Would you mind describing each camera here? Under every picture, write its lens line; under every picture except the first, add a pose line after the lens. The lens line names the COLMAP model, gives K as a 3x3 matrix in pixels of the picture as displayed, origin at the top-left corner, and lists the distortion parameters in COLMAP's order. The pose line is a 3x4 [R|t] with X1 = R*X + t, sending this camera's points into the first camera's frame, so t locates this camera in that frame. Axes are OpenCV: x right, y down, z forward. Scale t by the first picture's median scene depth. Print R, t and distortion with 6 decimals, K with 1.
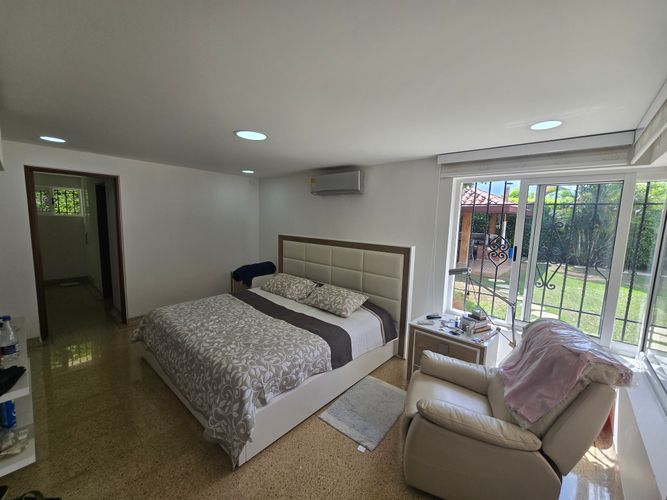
lens RADIAL K [[273.3, 0, 332.1], [0, 273.3, 249.5], [0, 0, 1]] dist [-0.007884, 0.003976]
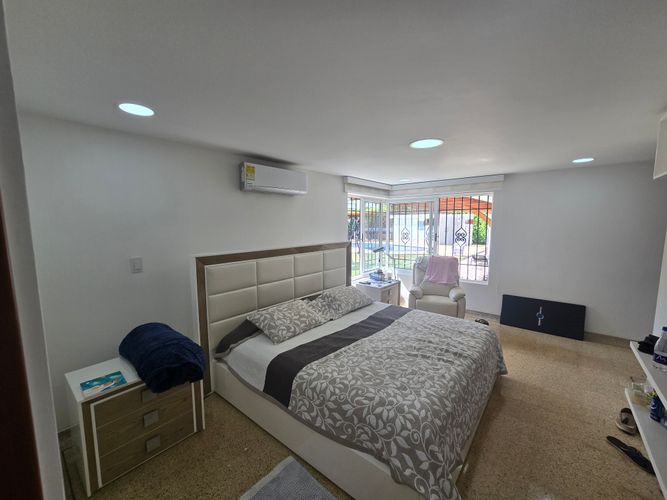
lens RADIAL K [[273.3, 0, 333.4], [0, 273.3, 249.7], [0, 0, 1]] dist [-0.007884, 0.003976]
pose [[-0.024932, -0.116727, 0.992851, -0.943962], [0.135955, 0.983537, 0.119046, -0.124172], [-0.990401, 0.137951, -0.008651, 0.982941]]
